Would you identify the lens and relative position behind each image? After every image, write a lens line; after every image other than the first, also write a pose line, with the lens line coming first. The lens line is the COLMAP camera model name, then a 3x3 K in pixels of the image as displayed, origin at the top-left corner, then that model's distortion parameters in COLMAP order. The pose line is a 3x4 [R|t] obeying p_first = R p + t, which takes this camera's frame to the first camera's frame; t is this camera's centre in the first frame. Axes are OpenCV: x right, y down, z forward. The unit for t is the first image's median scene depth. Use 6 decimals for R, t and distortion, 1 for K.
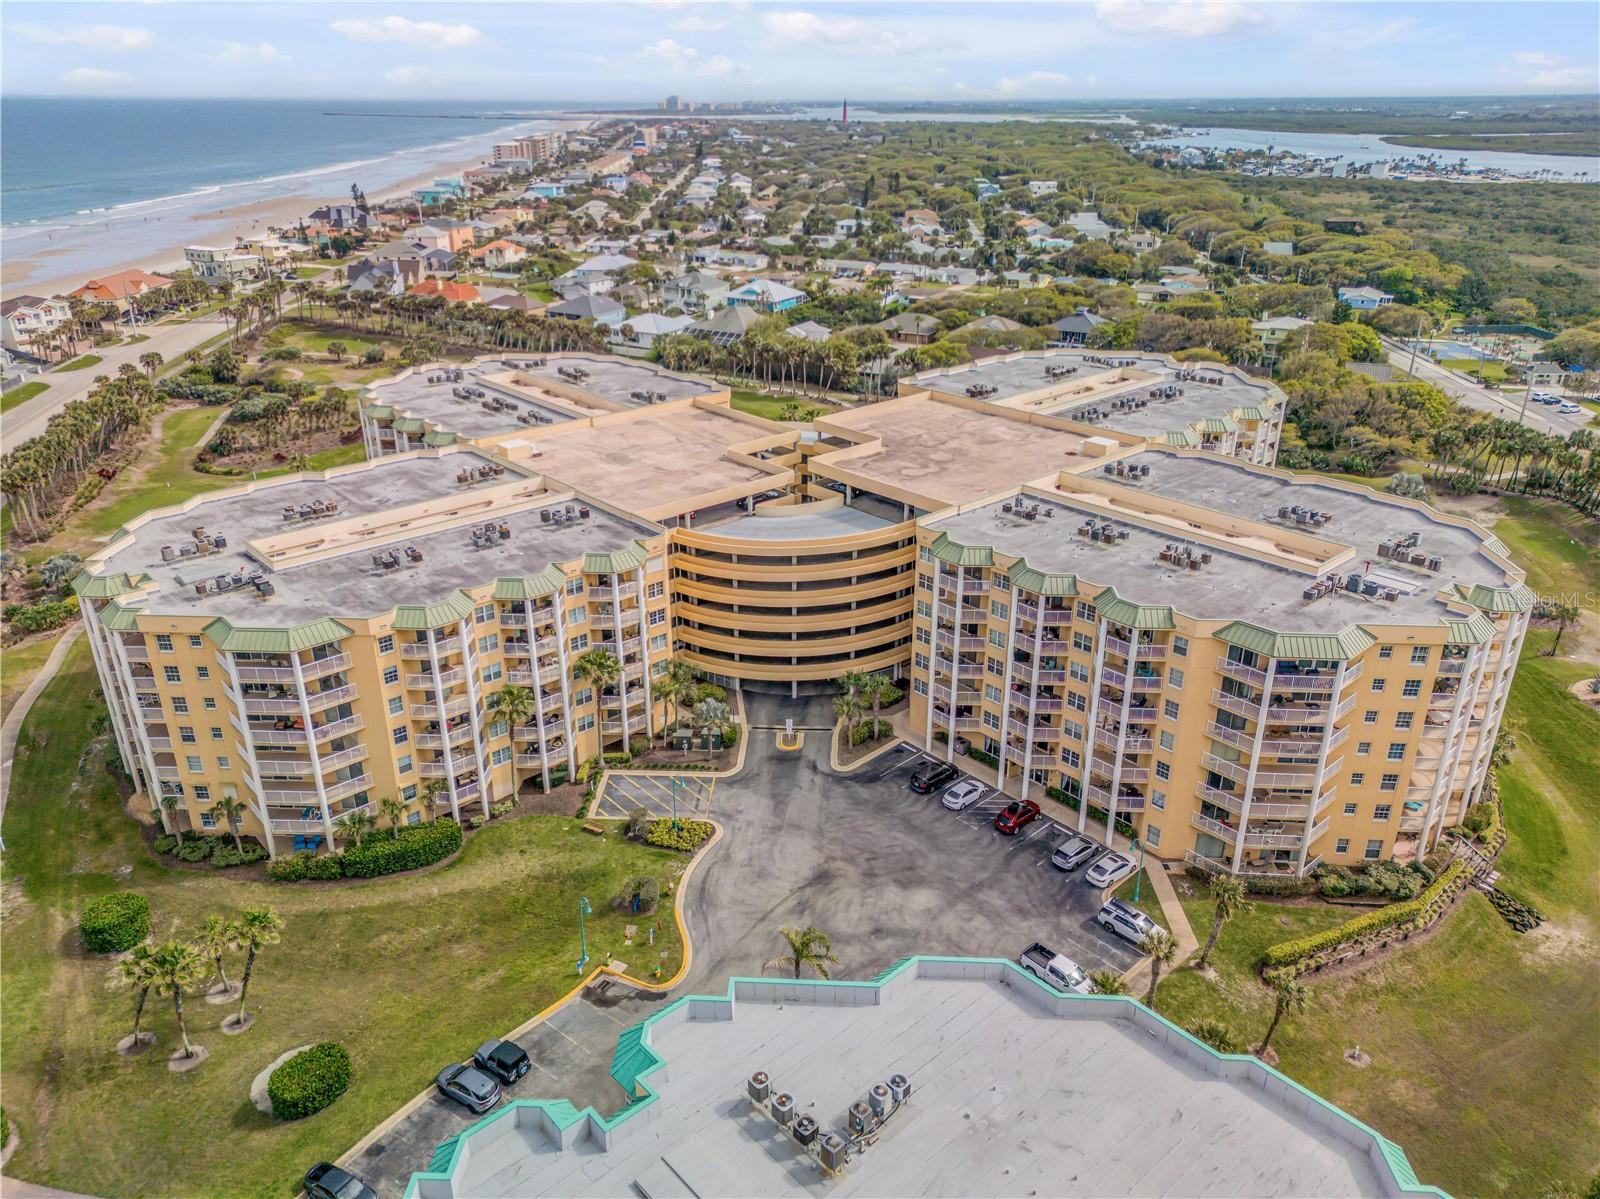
lens RADIAL K [[1135.3, 0, 800.0], [0, 1135.3, 599.5], [0, 0, 1]] dist [0.067834, -0.064201]
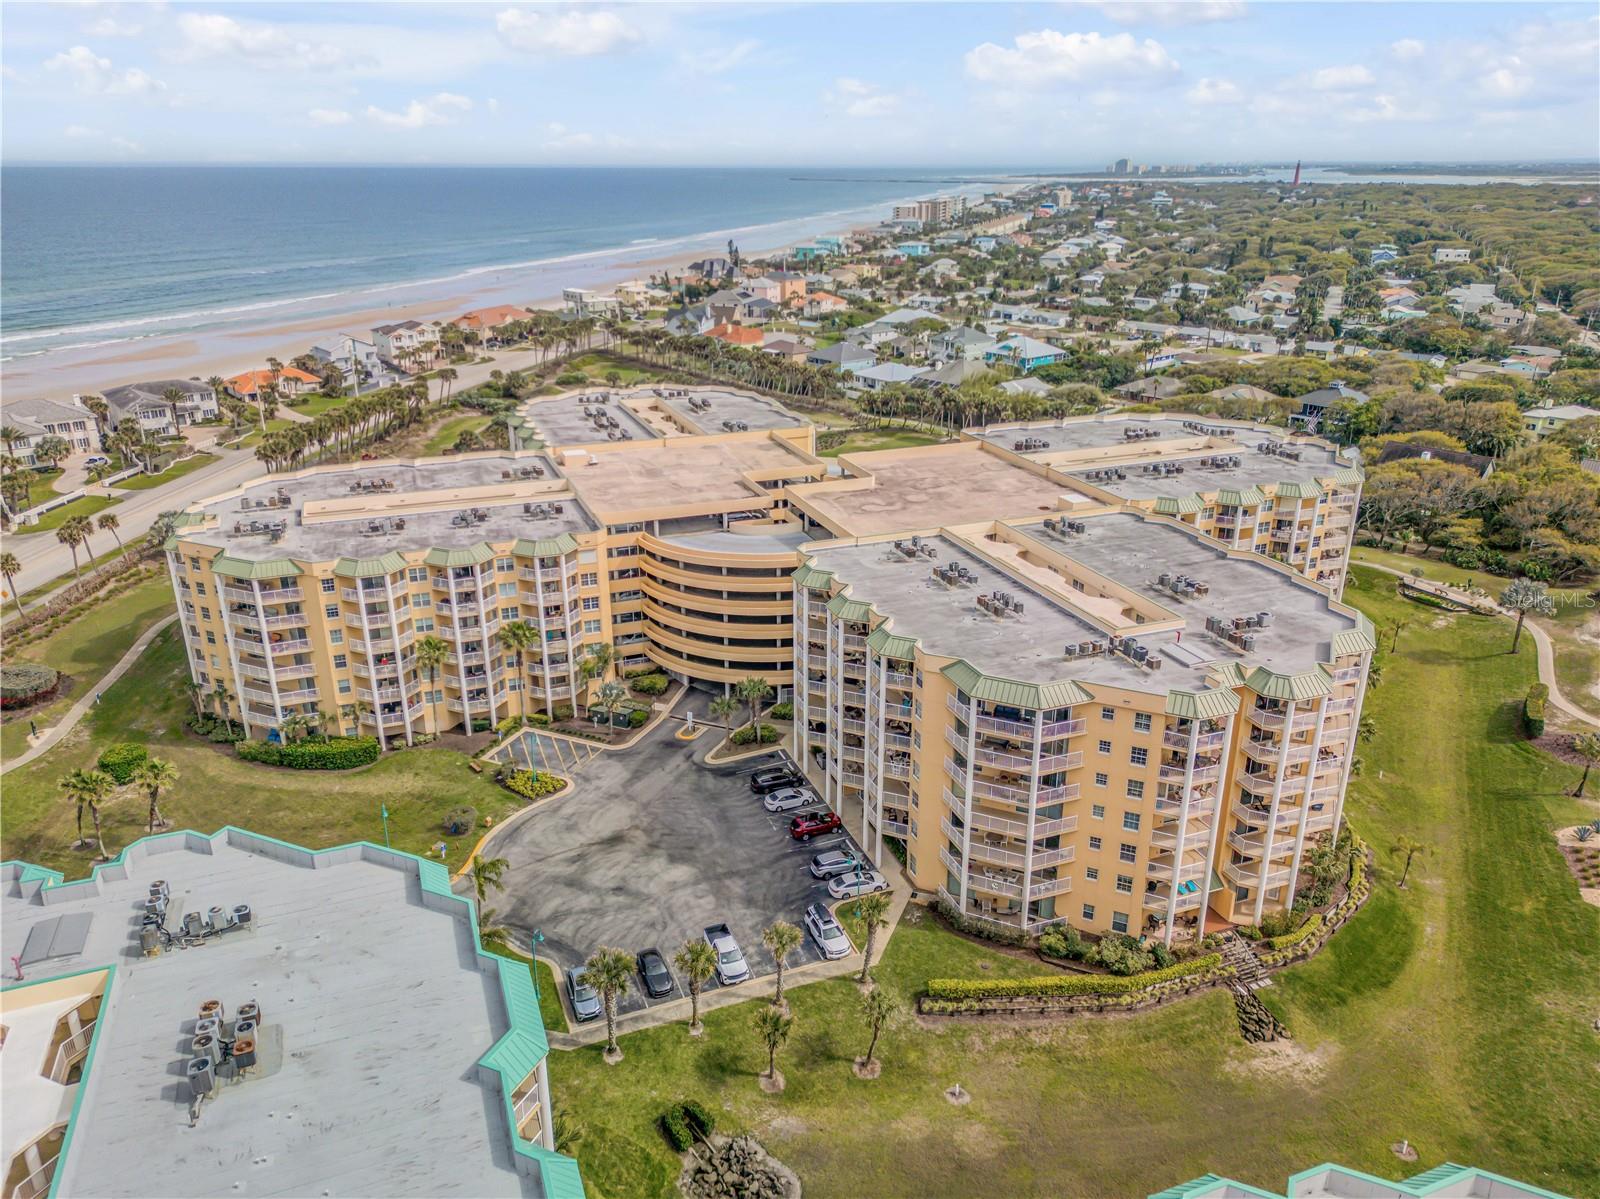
lens RADIAL K [[1135.3, 0, 800.0], [0, 1135.3, 599.5], [0, 0, 1]] dist [0.067834, -0.064201]
pose [[0.933388, 0.127515, -0.335450, 0.440157], [-0.143262, 0.989429, -0.022514, 0.006533], [0.329033, 0.069071, 0.941789, -0.014485]]
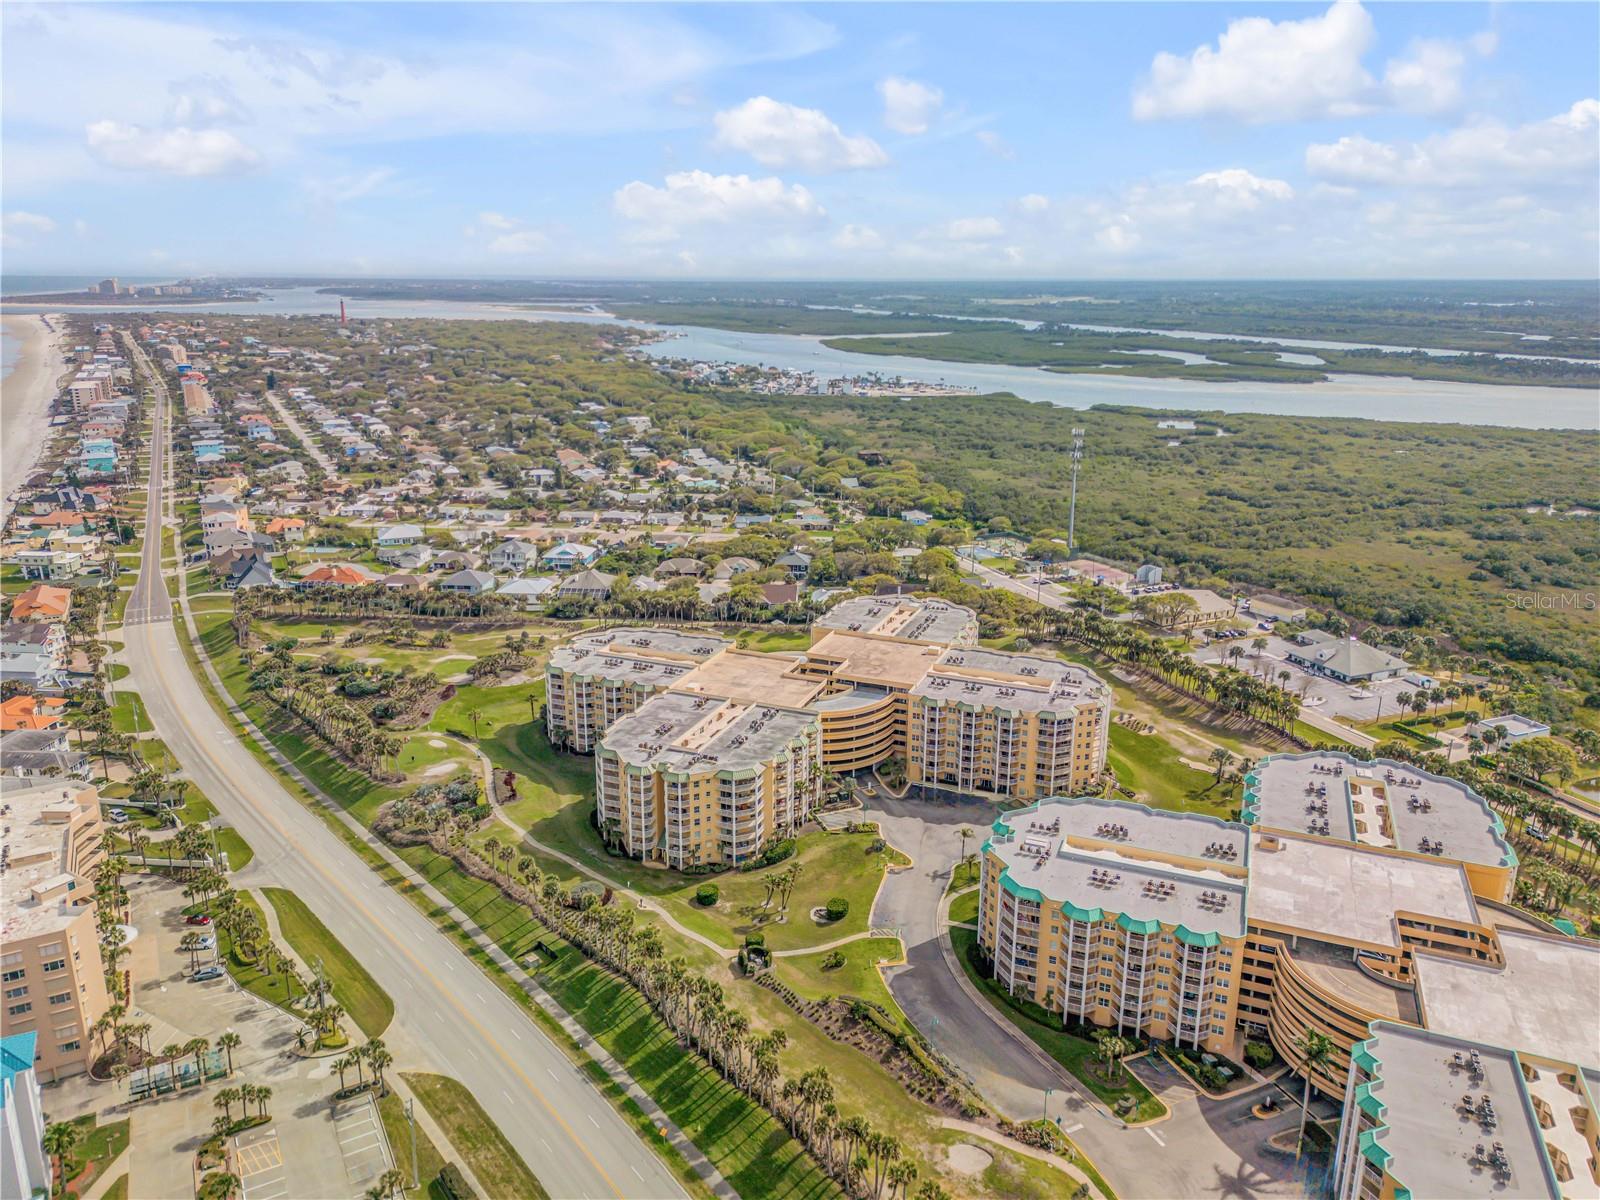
lens RADIAL K [[1127.5, 0, 802.6], [0, 1127.5, 593.9], [0, 0, 1]] dist [0.115007, -0.138173]
pose [[0.900109, -0.113461, 0.420630, -1.086229], [0.169838, 0.980491, -0.098960, -0.072018], [-0.401196, 0.160514, 0.901819, -1.159151]]
